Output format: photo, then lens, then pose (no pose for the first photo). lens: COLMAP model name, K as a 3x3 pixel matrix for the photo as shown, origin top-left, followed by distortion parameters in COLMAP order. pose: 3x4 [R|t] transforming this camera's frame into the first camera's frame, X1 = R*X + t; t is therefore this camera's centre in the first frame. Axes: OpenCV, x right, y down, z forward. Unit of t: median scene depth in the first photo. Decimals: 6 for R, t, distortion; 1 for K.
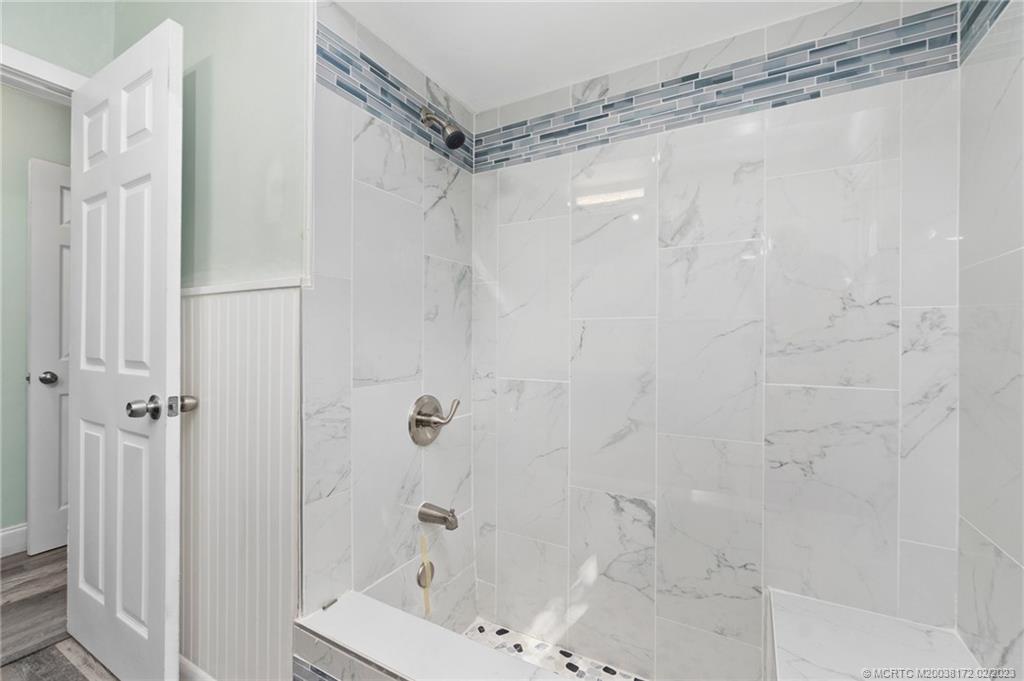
lens RADIAL K [[438.2, 0, 511.1], [0, 438.2, 338.1], [0, 0, 1]] dist [-0.003631, 0.002387]
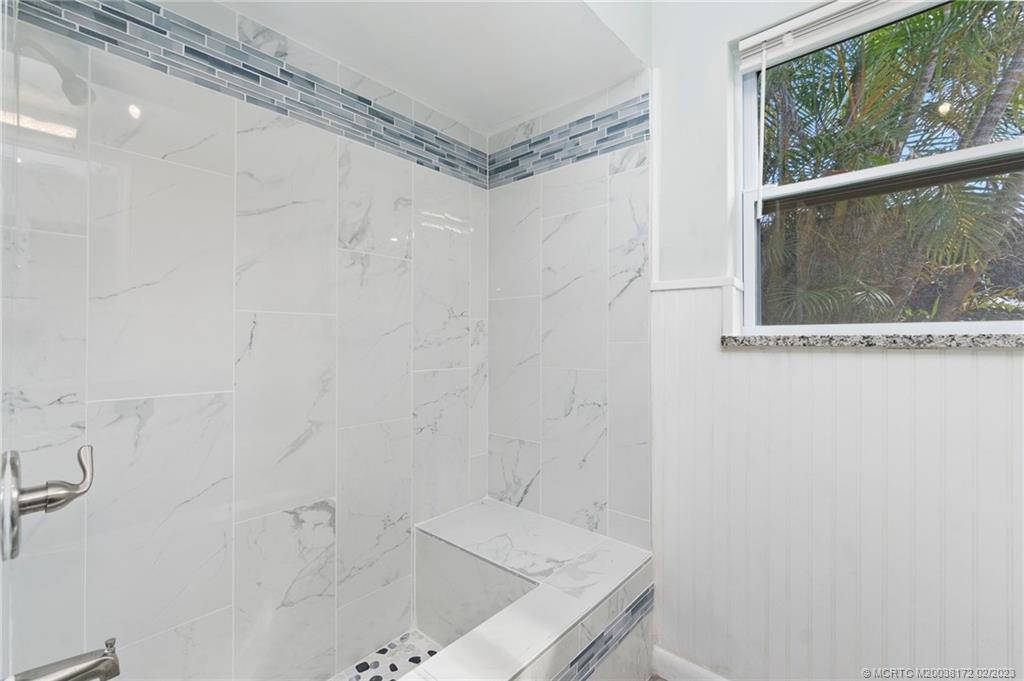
lens RADIAL K [[438.2, 0, 510.1], [0, 438.2, 337.2], [0, 0, 1]] dist [-0.003631, 0.002387]
pose [[0.220170, 0.004787, 0.975450, -0.572845], [-0.003946, 0.999984, -0.004017, 0.006109], [-0.975454, -0.002964, 0.220185, 0.385223]]
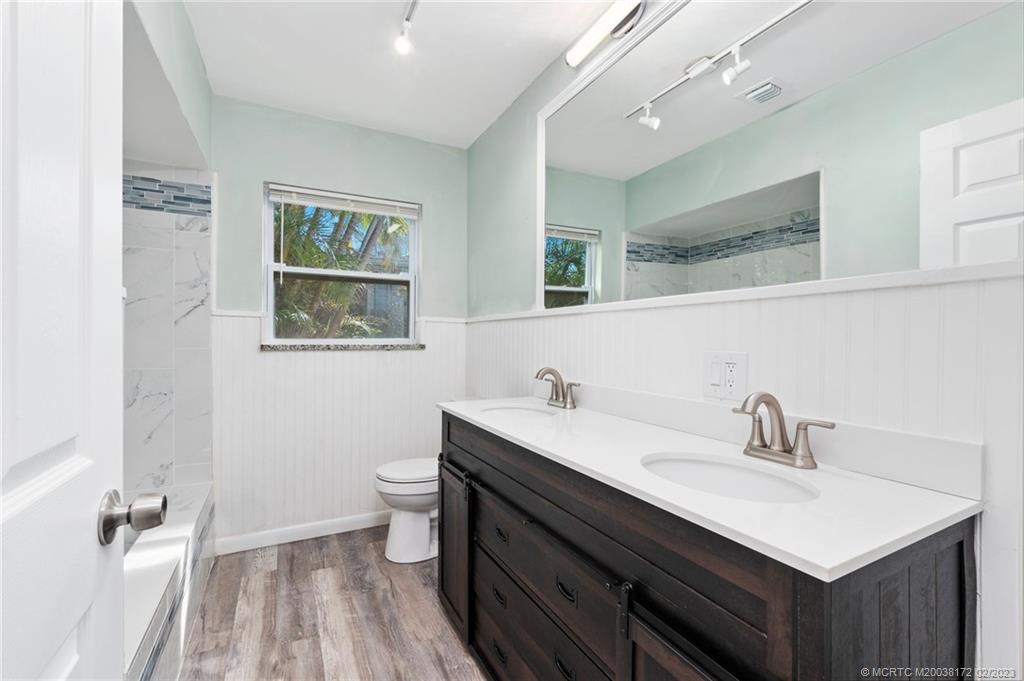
lens RADIAL K [[438.2, 0, 512.2], [0, 438.2, 339.3], [0, 0, 1]] dist [-0.003631, 0.002387]
pose [[-0.831122, 0.001091, 0.556089, -1.419642], [-0.005502, 0.999933, -0.010184, -0.012564], [-0.556063, -0.011523, -0.831061, 1.109874]]
